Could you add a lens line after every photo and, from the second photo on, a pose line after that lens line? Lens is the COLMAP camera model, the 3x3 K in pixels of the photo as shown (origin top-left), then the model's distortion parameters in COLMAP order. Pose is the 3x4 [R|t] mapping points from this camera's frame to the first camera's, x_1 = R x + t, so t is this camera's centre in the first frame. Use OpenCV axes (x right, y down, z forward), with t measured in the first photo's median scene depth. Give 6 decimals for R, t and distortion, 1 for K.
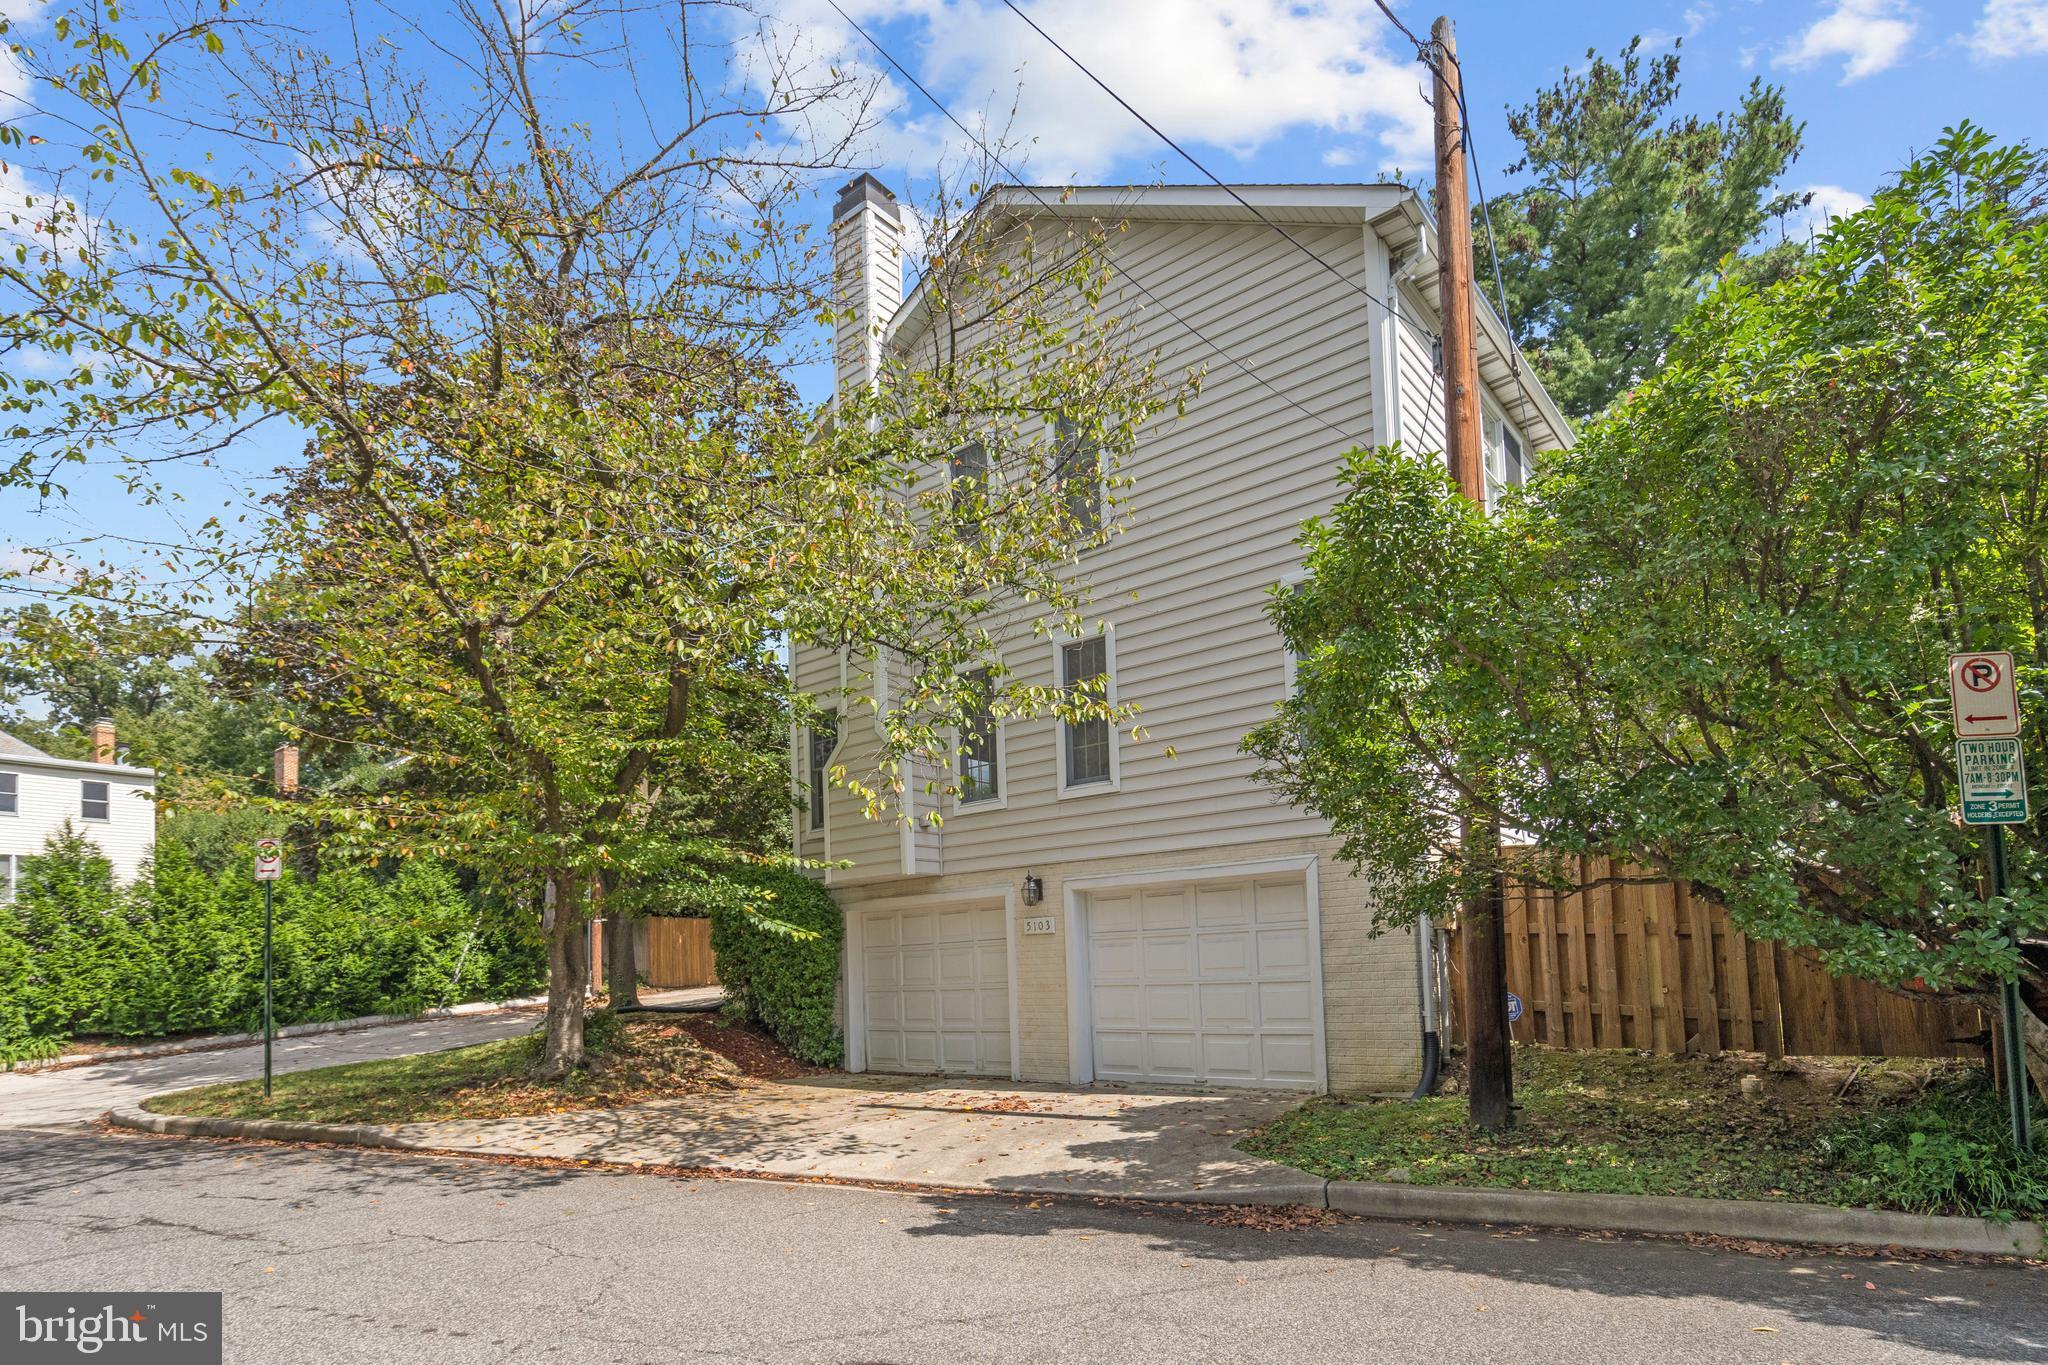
lens RADIAL K [[1087.4, 0, 1023.0], [0, 1087.4, 726.3], [0, 0, 1]] dist [0.000311, -0.000399]
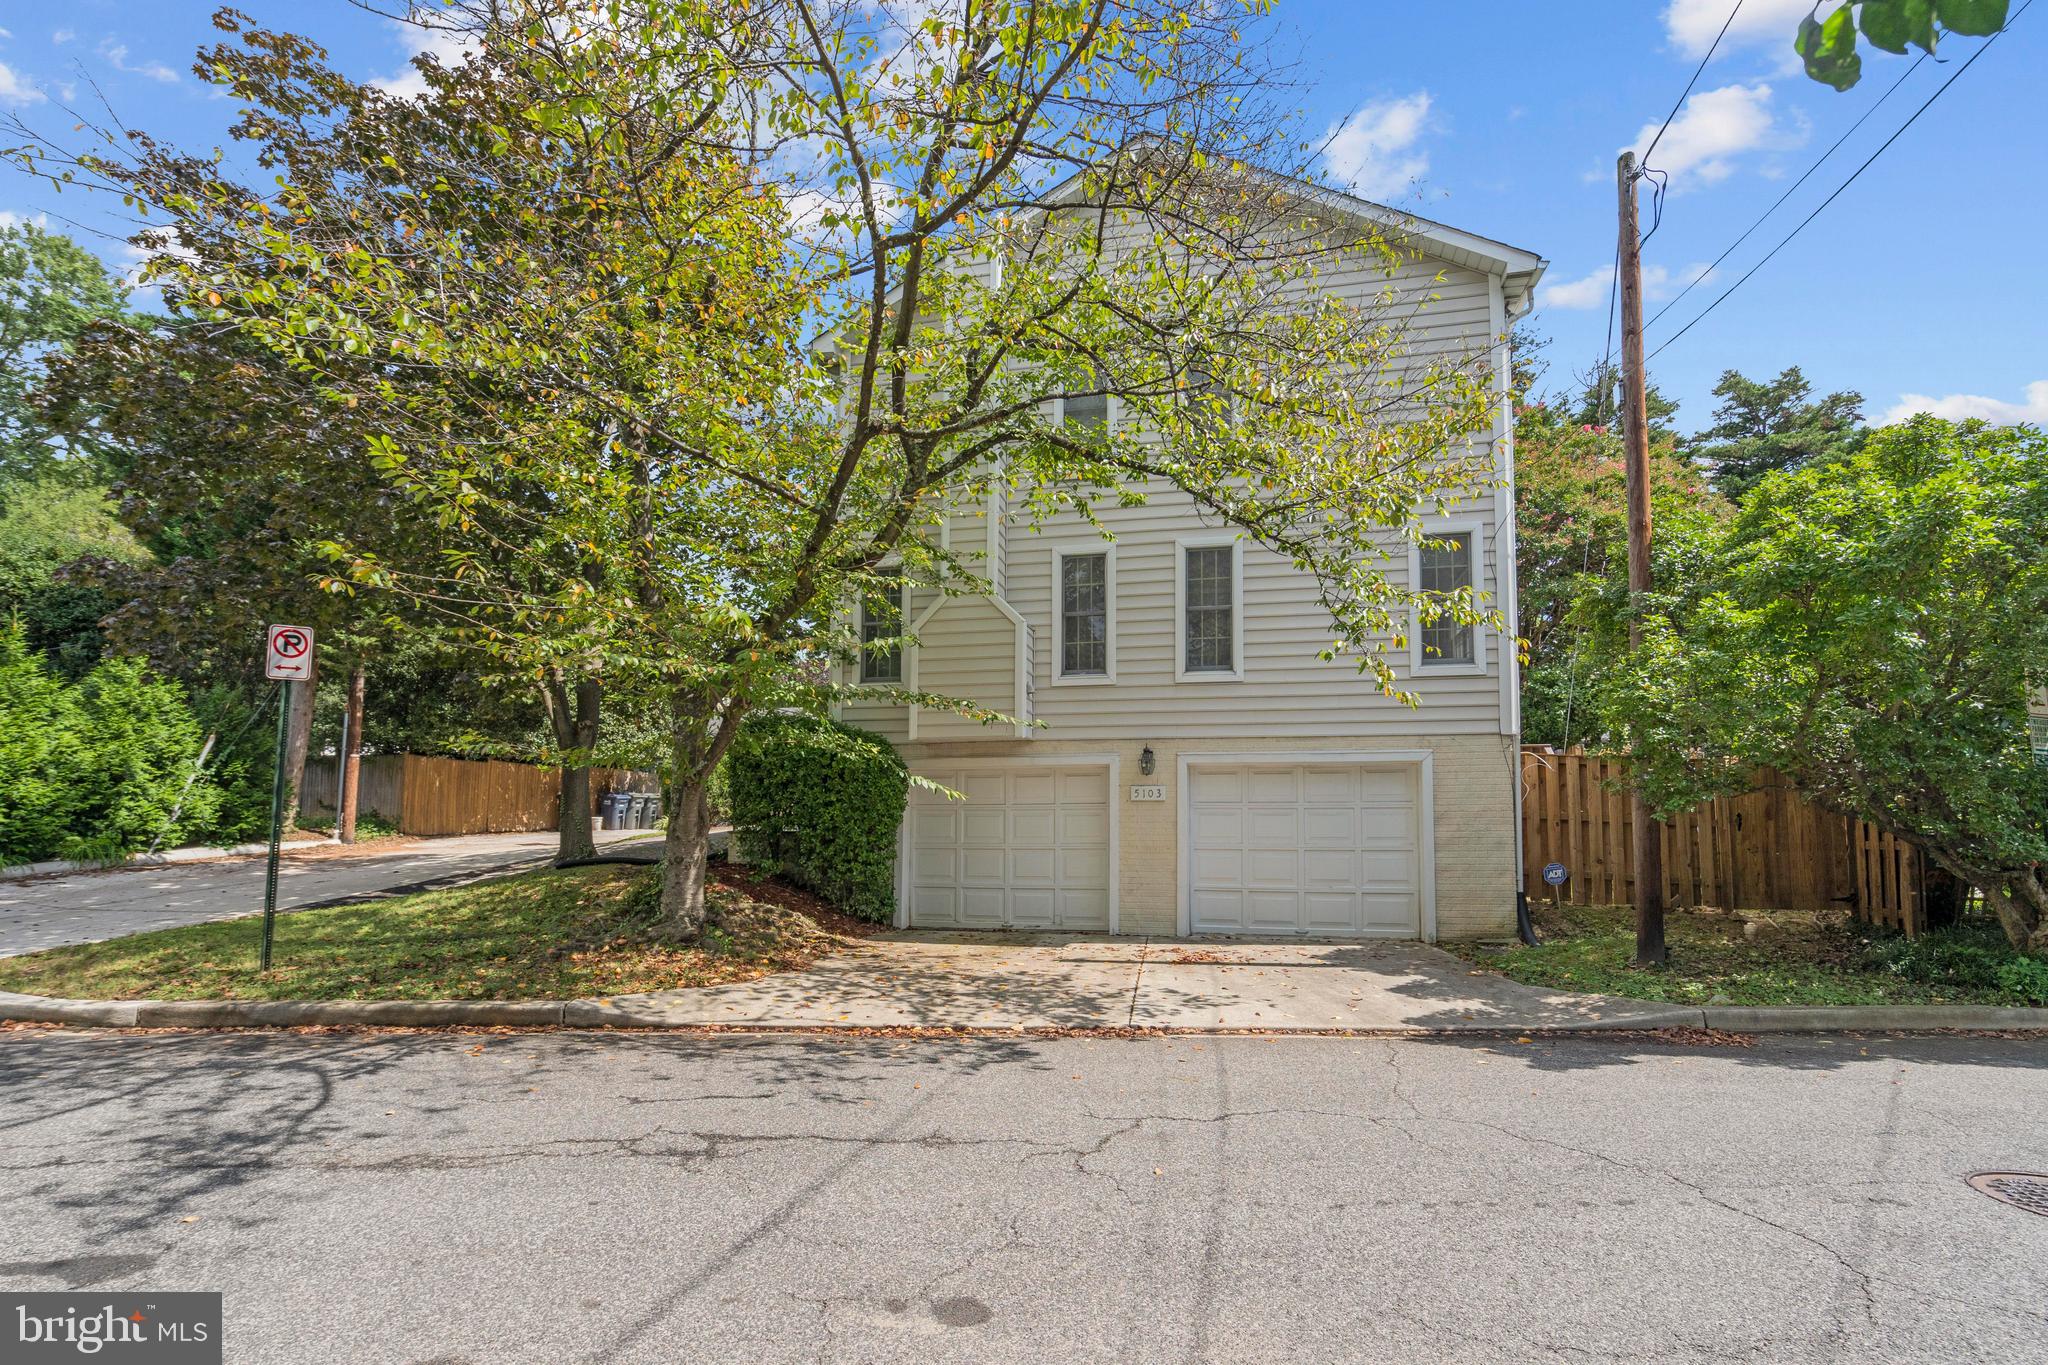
lens RADIAL K [[955.3, 0, 1024.1], [0, 955.3, 620.4], [0, 0, 1]] dist [-0.000059, -0.000058]
pose [[0.887125, 0.130853, 0.442591, -0.531177], [-0.130846, 0.990927, -0.030704, 0.053292], [-0.442593, -0.030673, 0.896198, 0.183576]]
